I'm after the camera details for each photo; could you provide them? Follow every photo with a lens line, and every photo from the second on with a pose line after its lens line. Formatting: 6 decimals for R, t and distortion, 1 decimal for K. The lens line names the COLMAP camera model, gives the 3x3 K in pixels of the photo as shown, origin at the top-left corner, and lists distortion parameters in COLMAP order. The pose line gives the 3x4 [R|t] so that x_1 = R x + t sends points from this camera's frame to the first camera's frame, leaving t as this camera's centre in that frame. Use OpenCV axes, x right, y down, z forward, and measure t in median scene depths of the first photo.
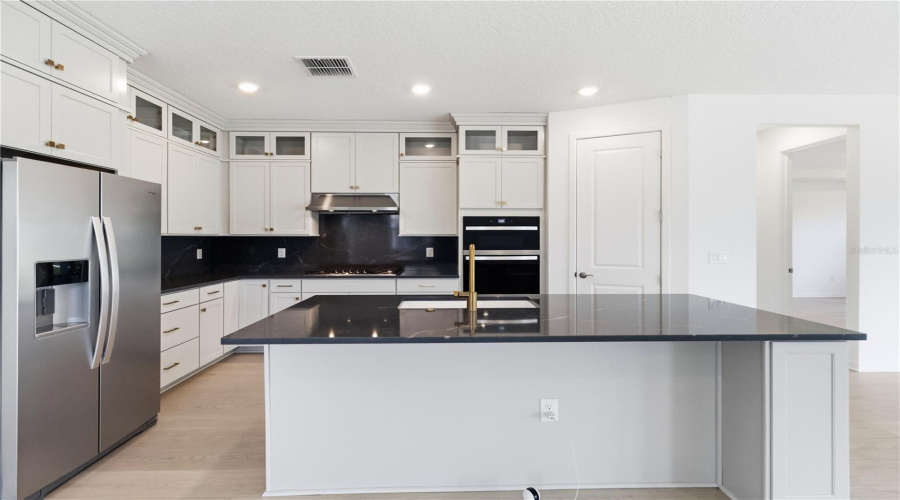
lens RADIAL K [[423.4, 0, 456.3], [0, 423.4, 240.5], [0, 0, 1]] dist [0.000669, -0.000263]
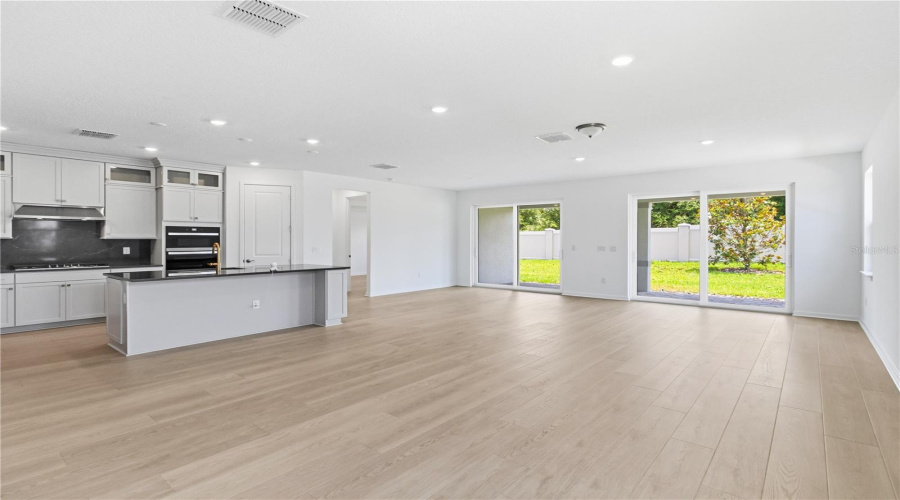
lens RADIAL K [[423.4, 0, 456.3], [0, 423.4, 240.5], [0, 0, 1]] dist [0.000669, -0.000263]
pose [[0.659377, 0.000111, 0.751812, -0.439444], [0.003990, 0.999985, -0.003647, 0.005132], [-0.751802, 0.005404, 0.659367, -0.789186]]
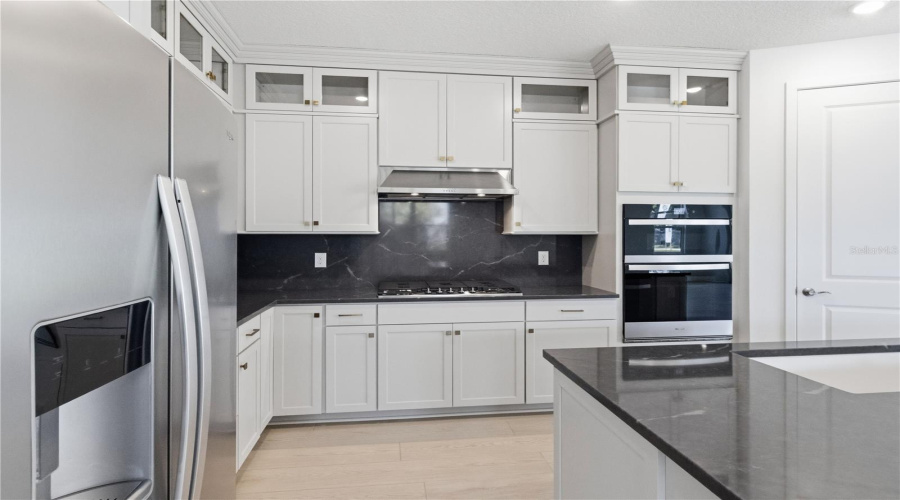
lens RADIAL K [[481.4, 0, 457.2], [0, 481.4, 241.1], [0, 0, 1]] dist [0.002236, 0.000276]
pose [[0.994286, -0.001366, 0.106740, -0.319336], [0.001174, 0.999998, 0.001864, -0.000813], [-0.106742, -0.001728, 0.994285, 0.282751]]
